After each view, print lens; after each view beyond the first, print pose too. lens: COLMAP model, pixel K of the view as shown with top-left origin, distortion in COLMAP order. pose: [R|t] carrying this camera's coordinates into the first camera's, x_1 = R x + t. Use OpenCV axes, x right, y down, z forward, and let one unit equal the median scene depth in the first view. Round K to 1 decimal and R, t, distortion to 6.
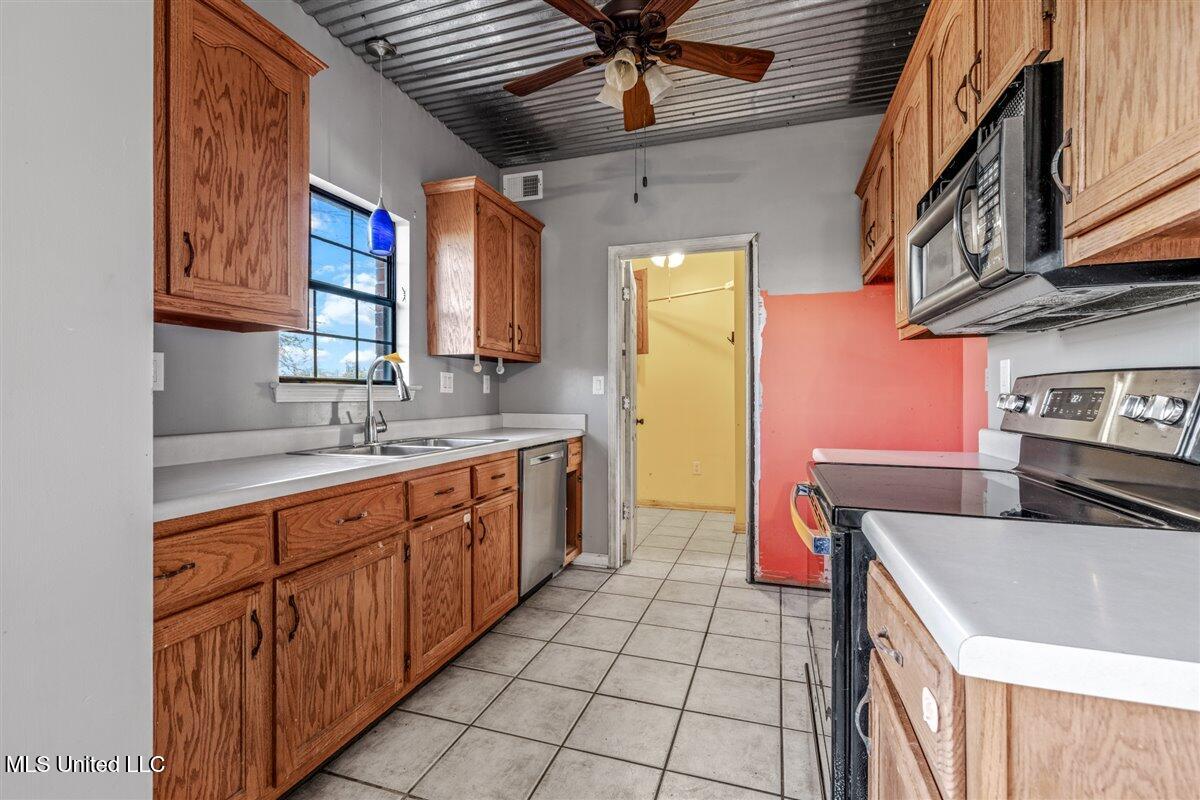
lens RADIAL K [[546.2, 0, 599.0], [0, 546.2, 396.5], [0, 0, 1]] dist [-0.003096, 0.000009]
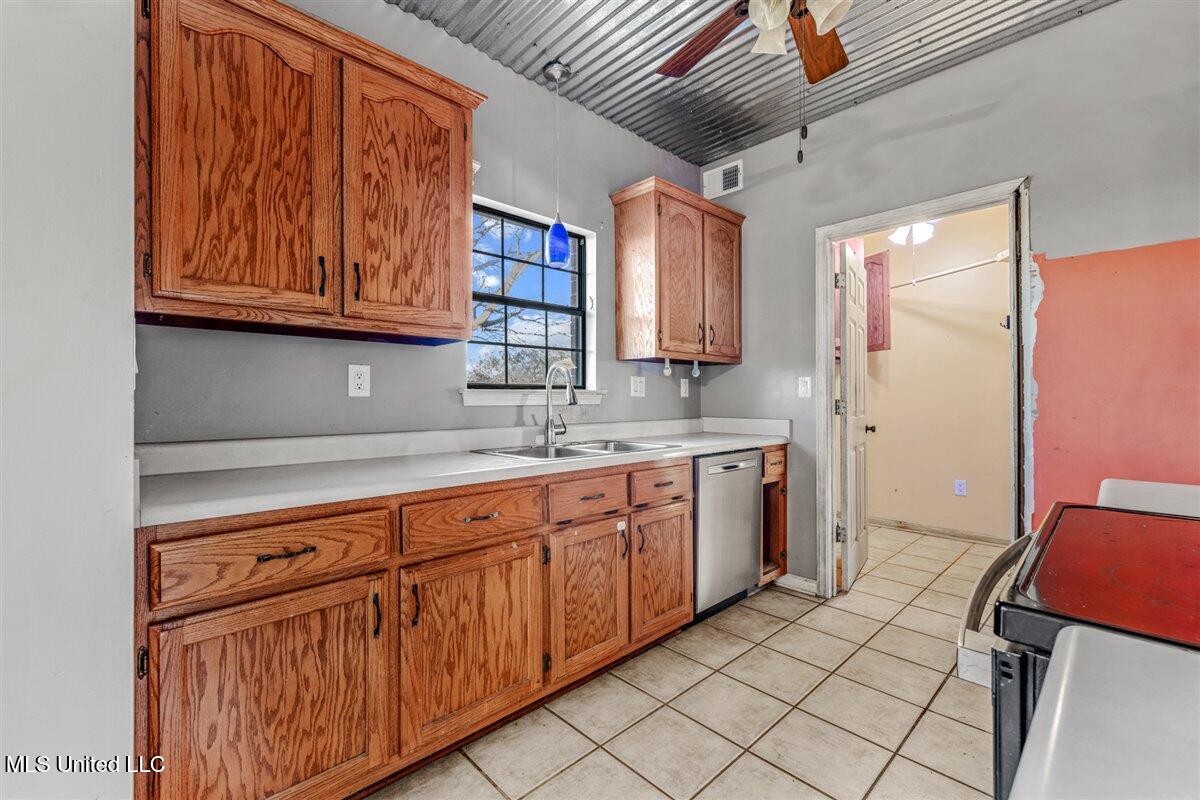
lens RADIAL K [[514.3, 0, 600.0], [0, 514.3, 400.0], [0, 0, 1]] dist [-0.002725, 0.000213]
pose [[0.881542, -0.002686, -0.472098, 0.151711], [0.002882, 0.999996, -0.000306, -0.000852], [0.472097, -0.001091, 0.881546, 0.168716]]
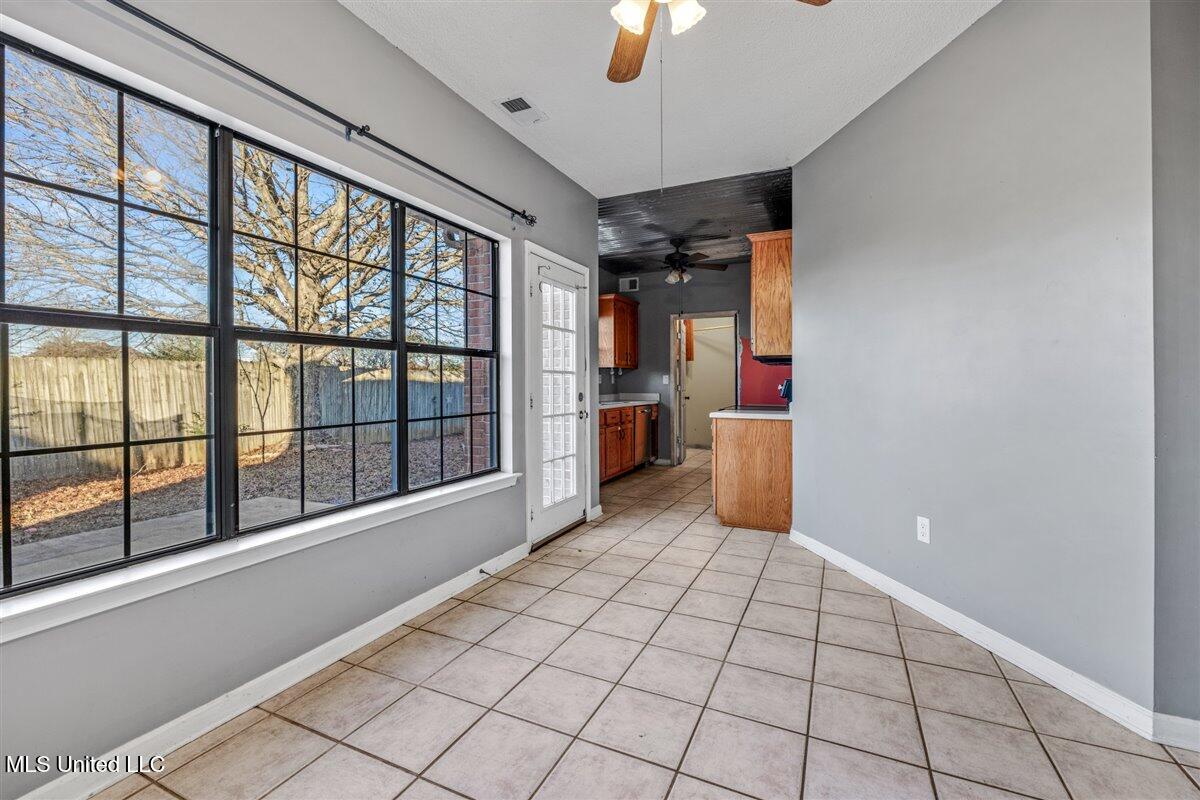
lens RADIAL K [[519.8, 0, 599.4], [0, 519.8, 388.3], [0, 0, 1]] dist [-0.000724, 0.000044]
pose [[0.993236, 0.000170, -0.116109, -0.033733], [0.000035, 0.999998, 0.001762, 0.013597], [0.116109, -0.001754, 0.993235, -1.587698]]
